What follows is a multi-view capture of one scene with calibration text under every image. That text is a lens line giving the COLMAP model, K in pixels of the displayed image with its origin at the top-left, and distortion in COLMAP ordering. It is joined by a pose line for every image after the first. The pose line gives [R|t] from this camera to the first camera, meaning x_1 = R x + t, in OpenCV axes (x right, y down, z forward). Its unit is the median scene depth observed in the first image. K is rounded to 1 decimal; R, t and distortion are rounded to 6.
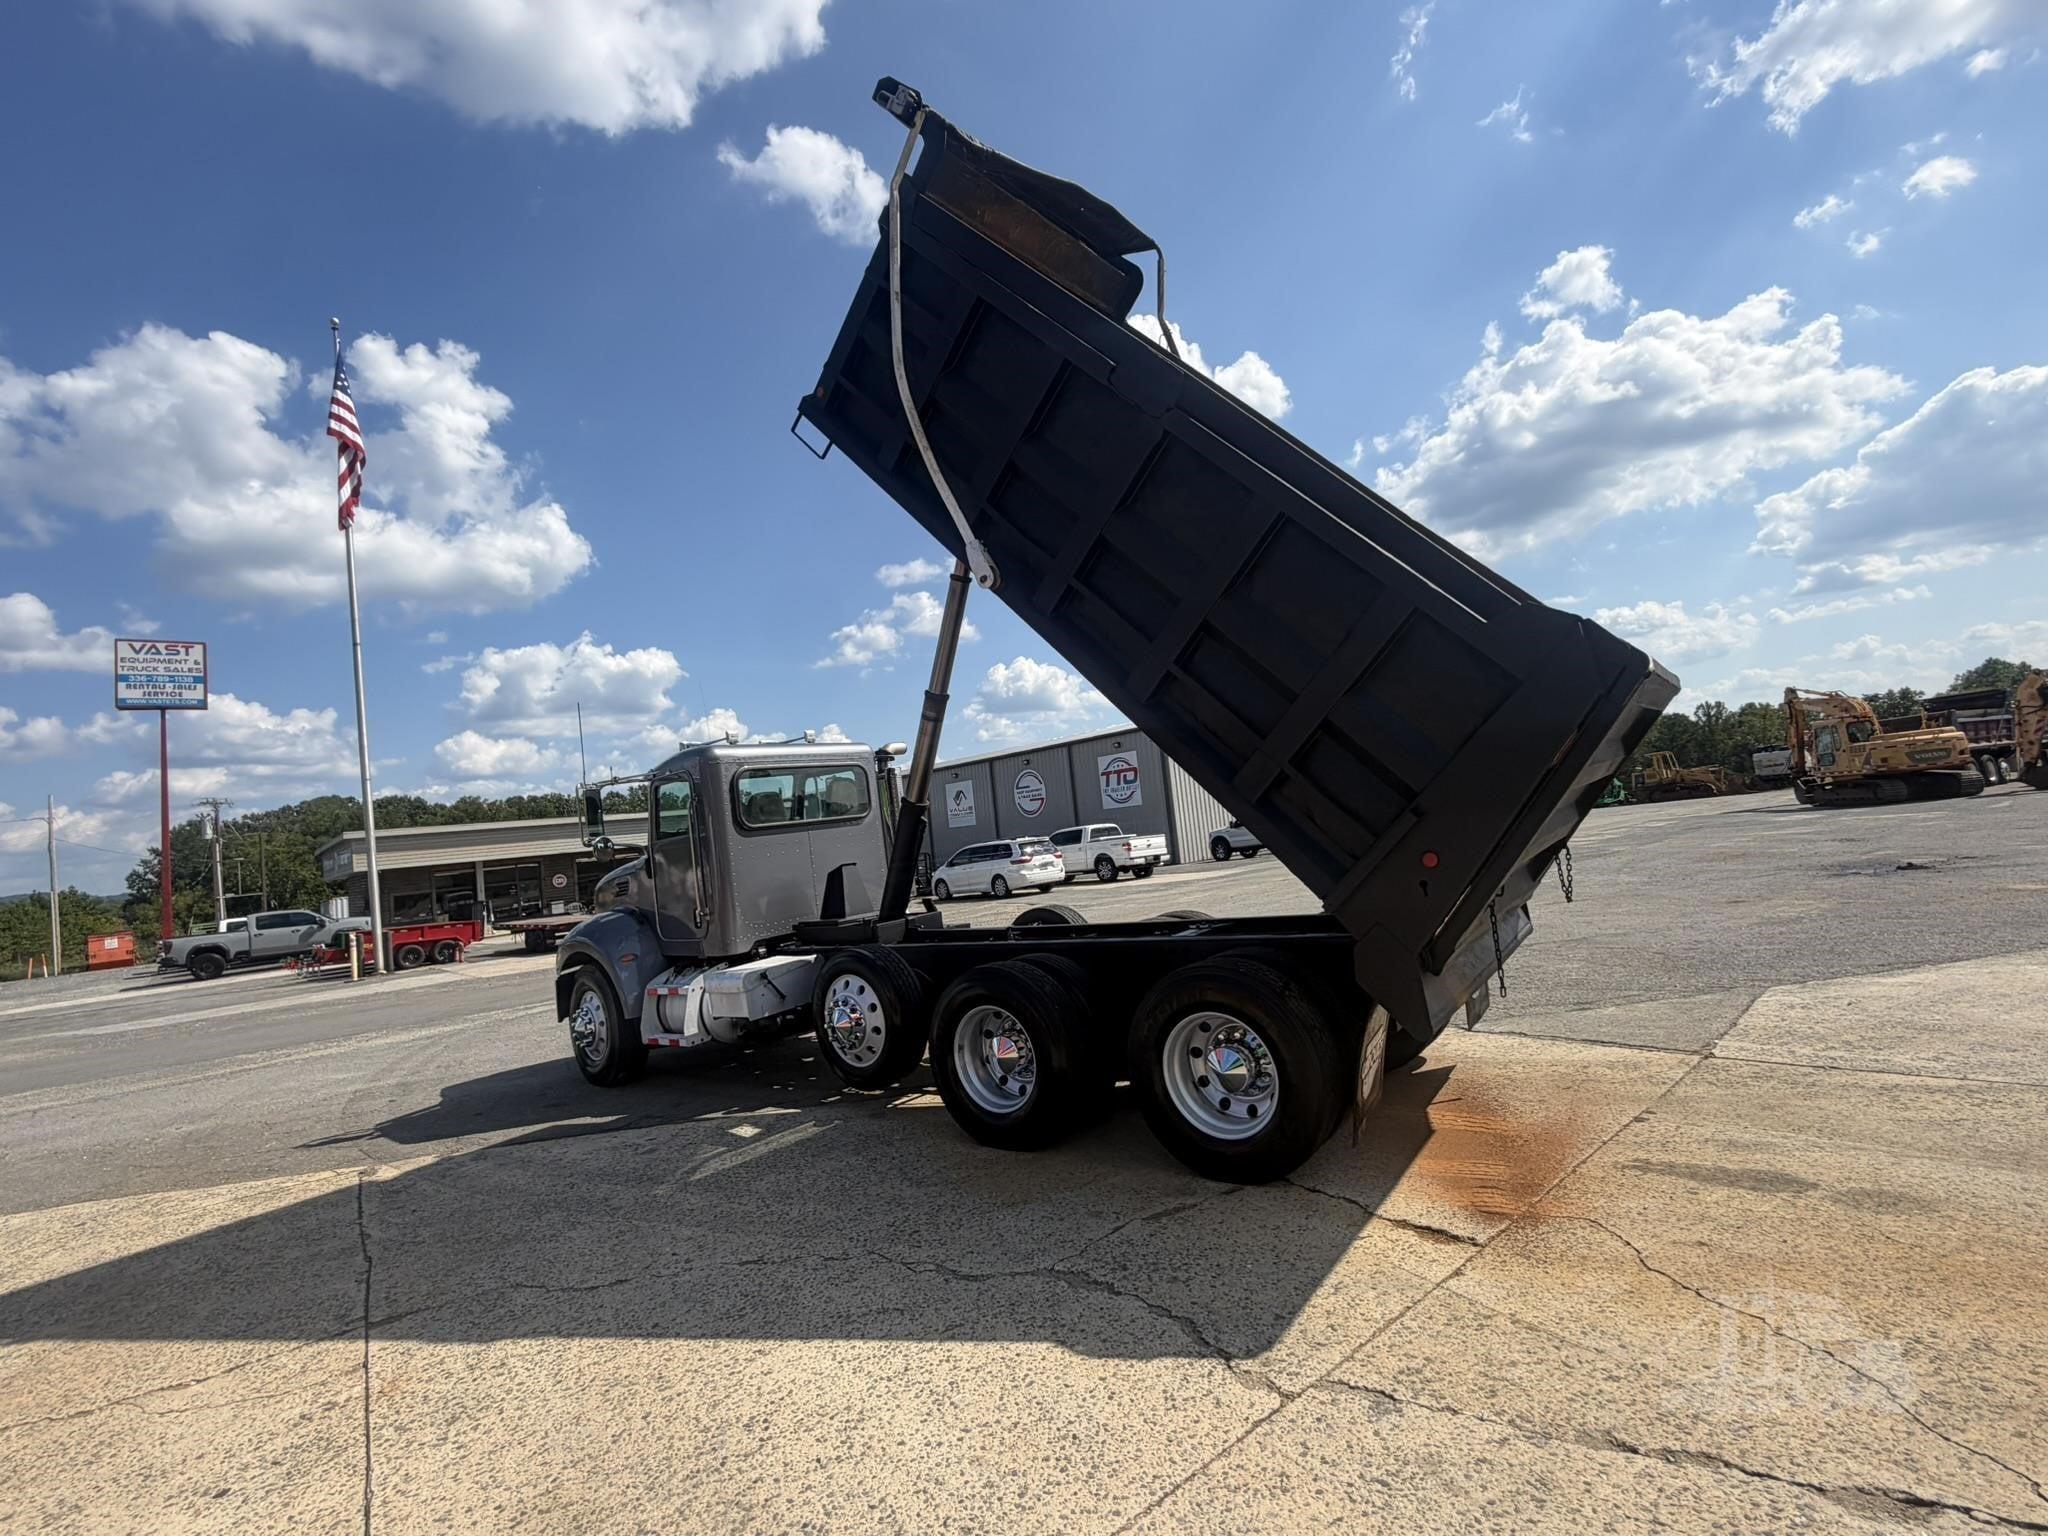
lens RADIAL K [[945.7, 0, 1026.3], [0, 945.7, 770.6], [0, 0, 1]] dist [0.001650, -0.000701]
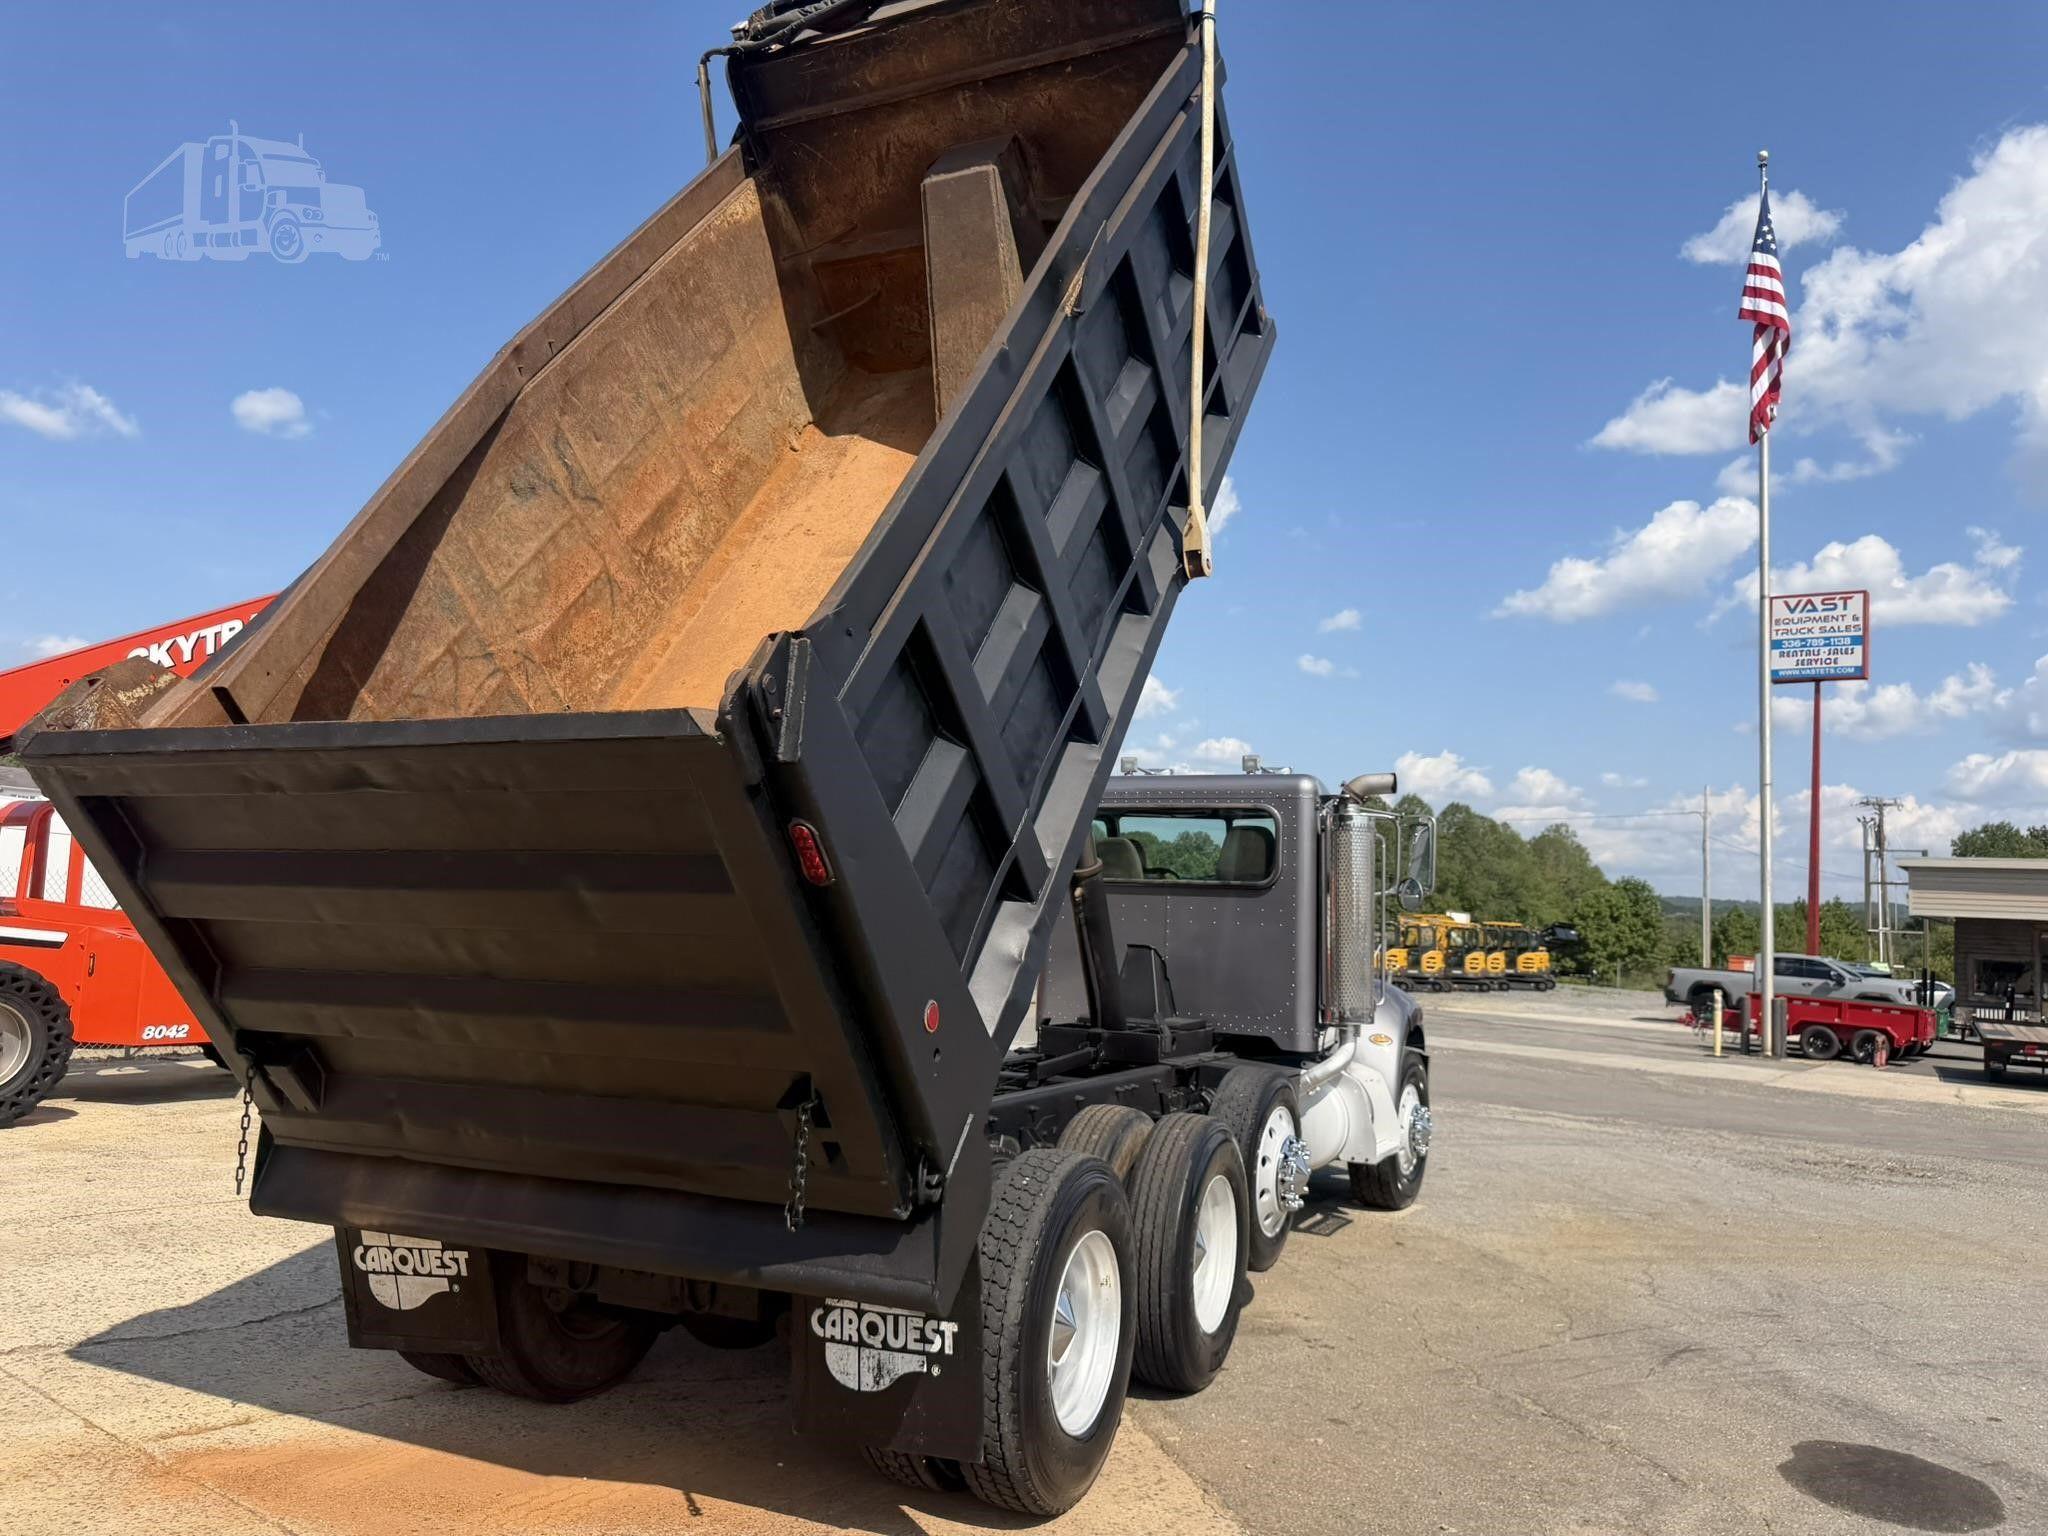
lens RADIAL K [[1450.4, 0, 1031.9], [0, 1450.4, 767.2], [0, 0, 1]] dist [0.059295, -0.056936]
pose [[0.235986, 0.025290, -0.971427, 0.250575], [-0.017927, 0.999604, 0.021669, -0.018935], [0.971591, 0.012301, 0.236346, 0.194697]]
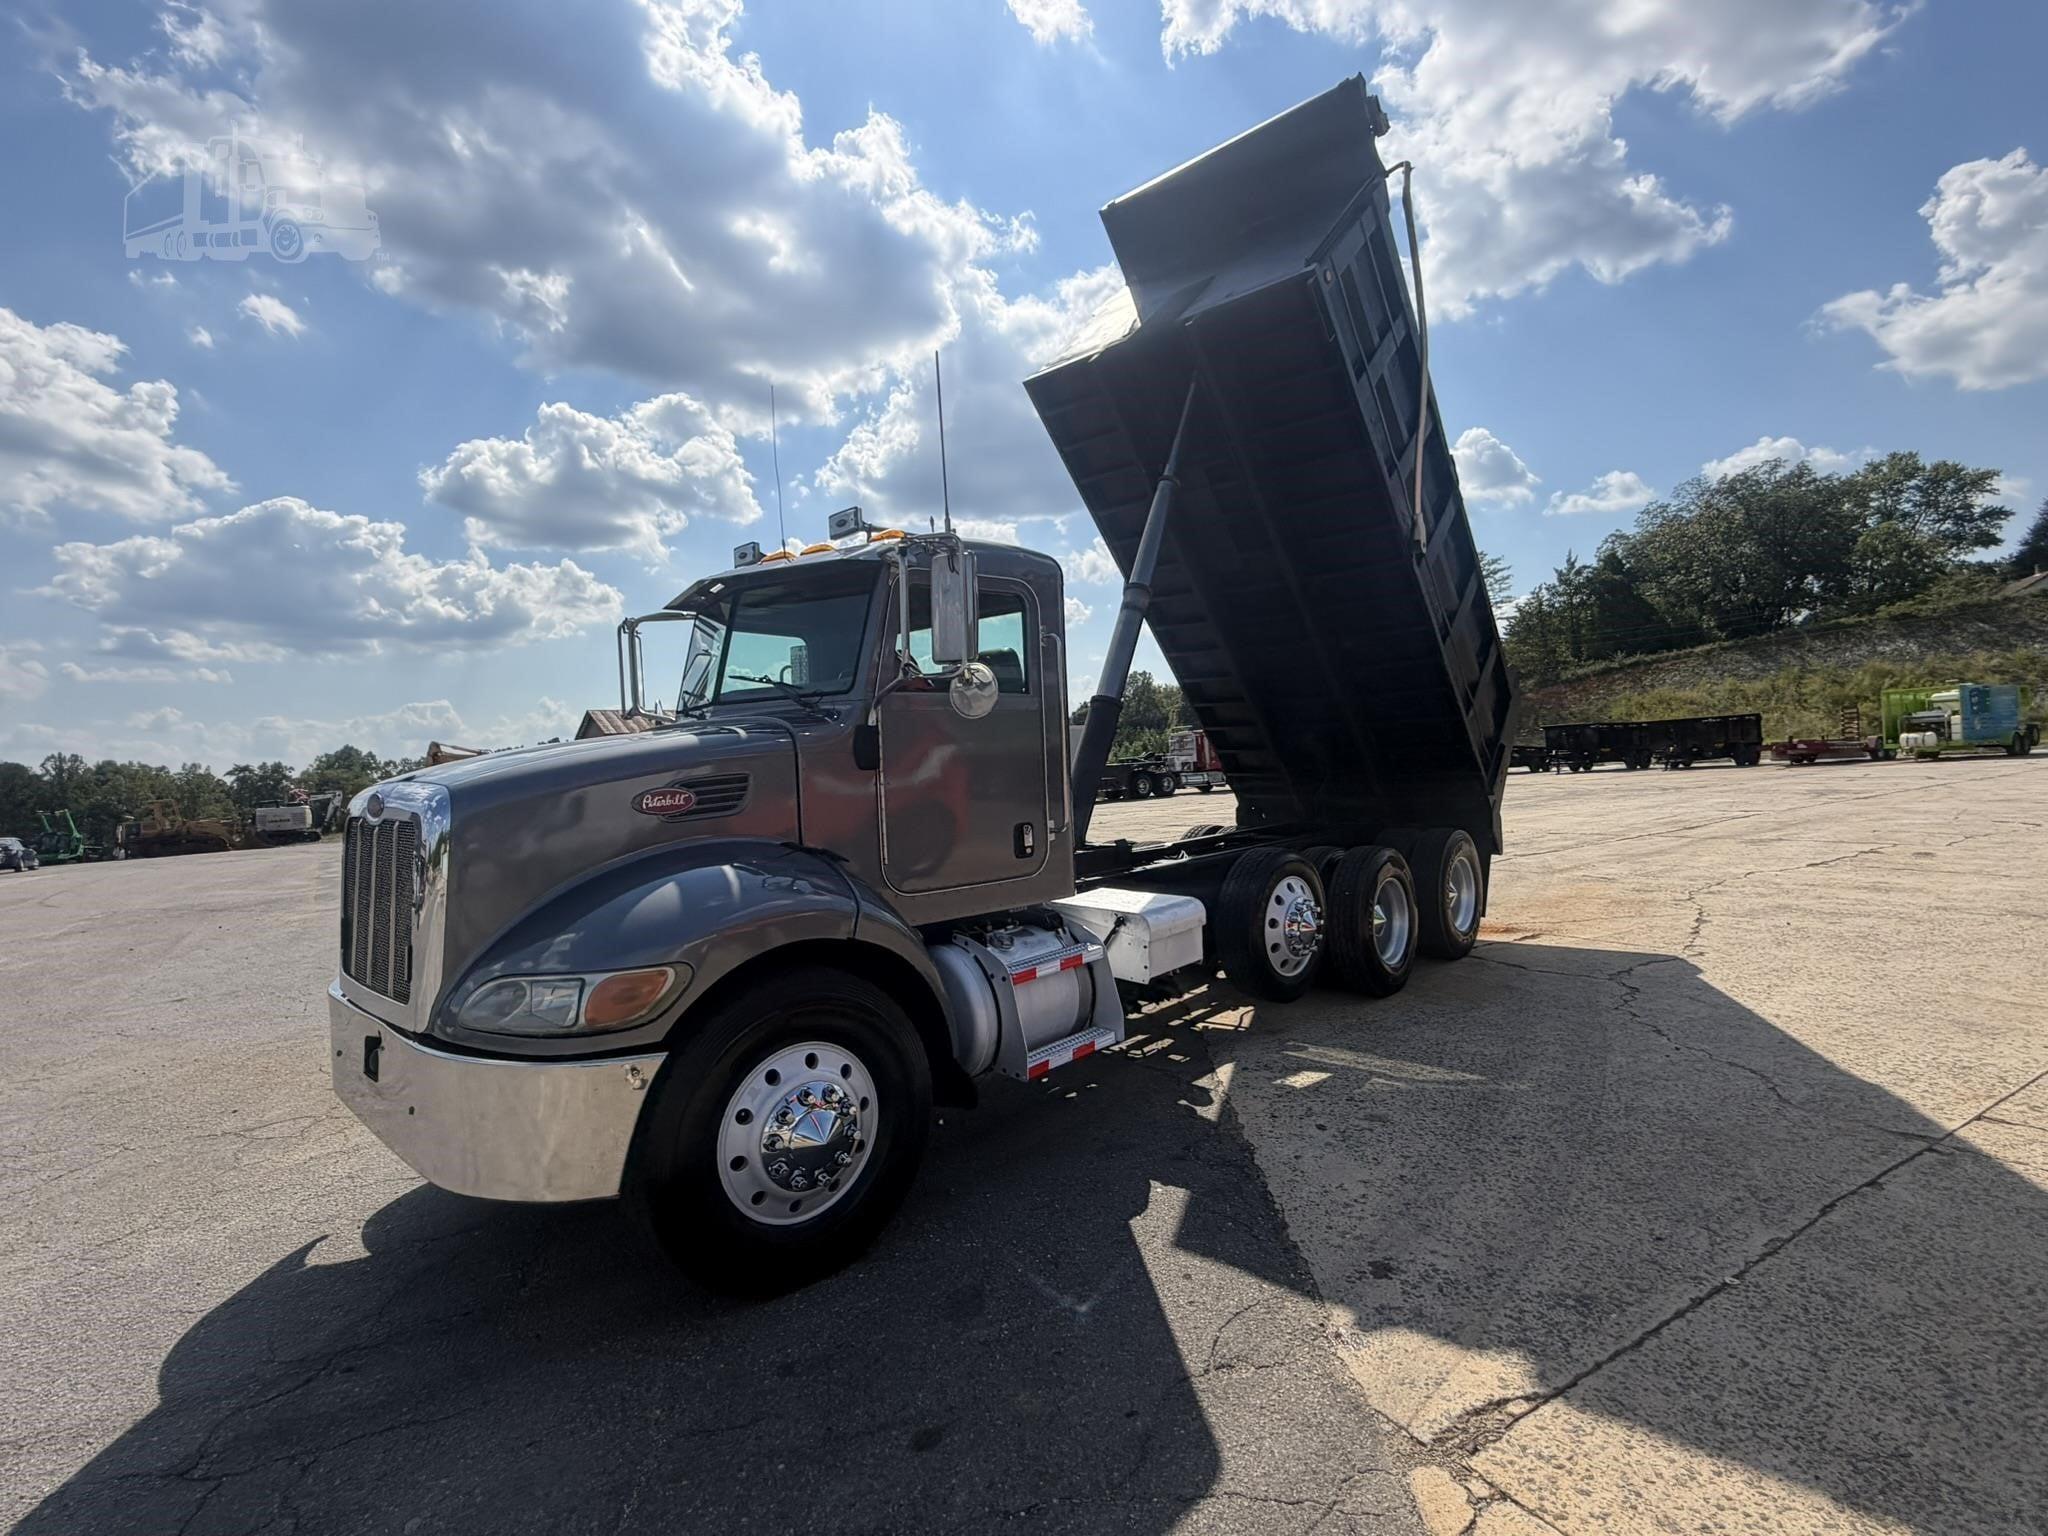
lens RADIAL K [[945.7, 0, 1021.0], [0, 945.7, 761.8], [0, 0, 1]] dist [0.001650, -0.000701]
pose [[0.102355, 0.111109, 0.988523, -0.272246], [-0.024104, 0.993728, -0.109198, 0.050841], [-0.994456, -0.012651, 0.104391, 0.279319]]
